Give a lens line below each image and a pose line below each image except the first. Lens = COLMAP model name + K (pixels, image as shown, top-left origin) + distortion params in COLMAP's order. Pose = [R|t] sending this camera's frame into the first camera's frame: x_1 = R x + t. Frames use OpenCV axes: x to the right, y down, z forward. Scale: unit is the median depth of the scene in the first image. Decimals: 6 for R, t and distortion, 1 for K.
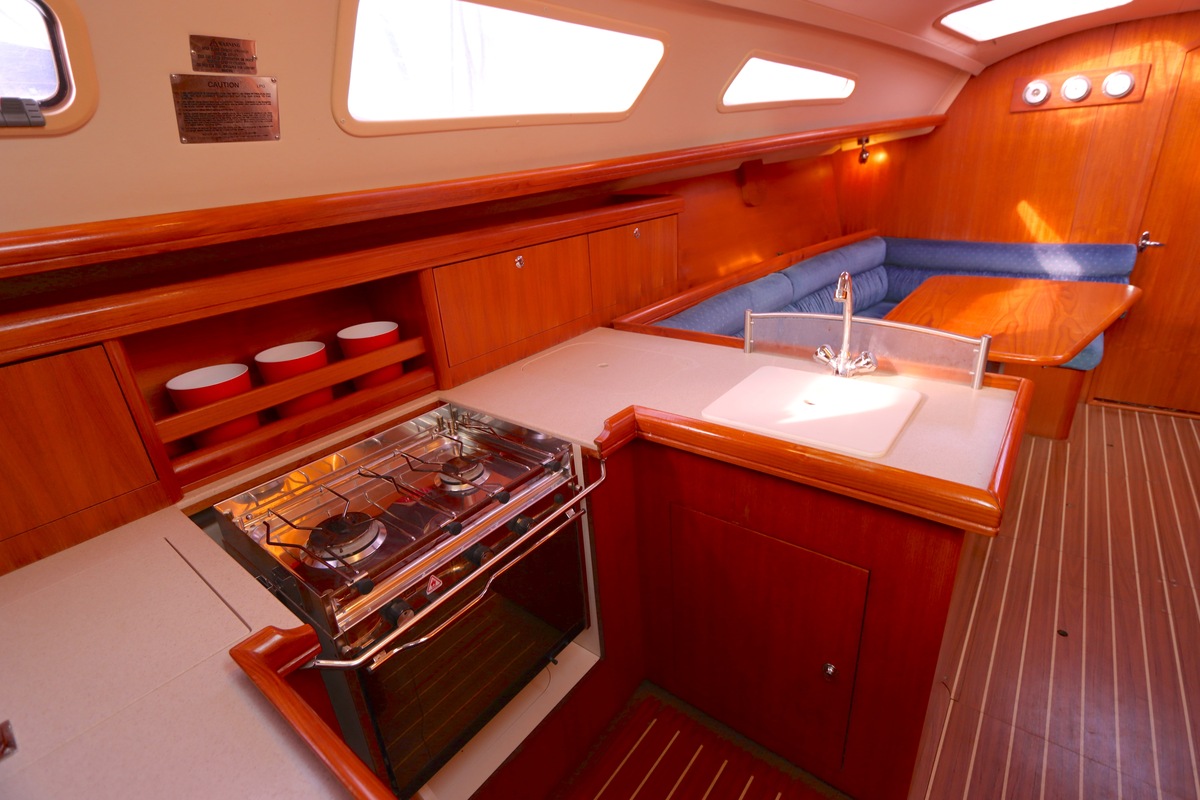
lens RADIAL K [[568.9, 0, 600.4], [0, 568.9, 394.5], [0, 0, 1]] dist [-0.022242, -0.000050]
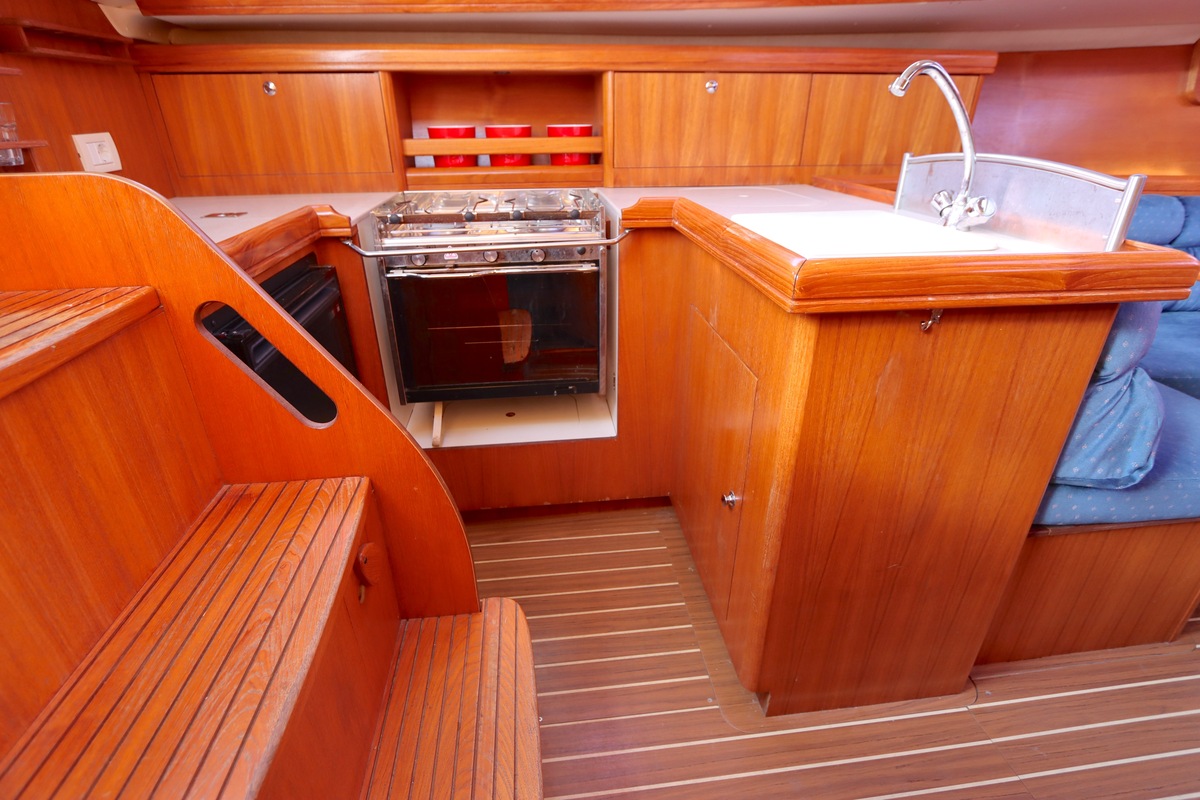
lens RADIAL K [[568.9, 0, 600.4], [0, 568.9, 394.5], [0, 0, 1]] dist [-0.022242, -0.000050]
pose [[0.705908, 0.368043, -0.605176, 0.648059], [-0.310600, 0.928718, 0.202509, 0.173199], [0.636570, 0.045015, 0.769904, 0.107369]]
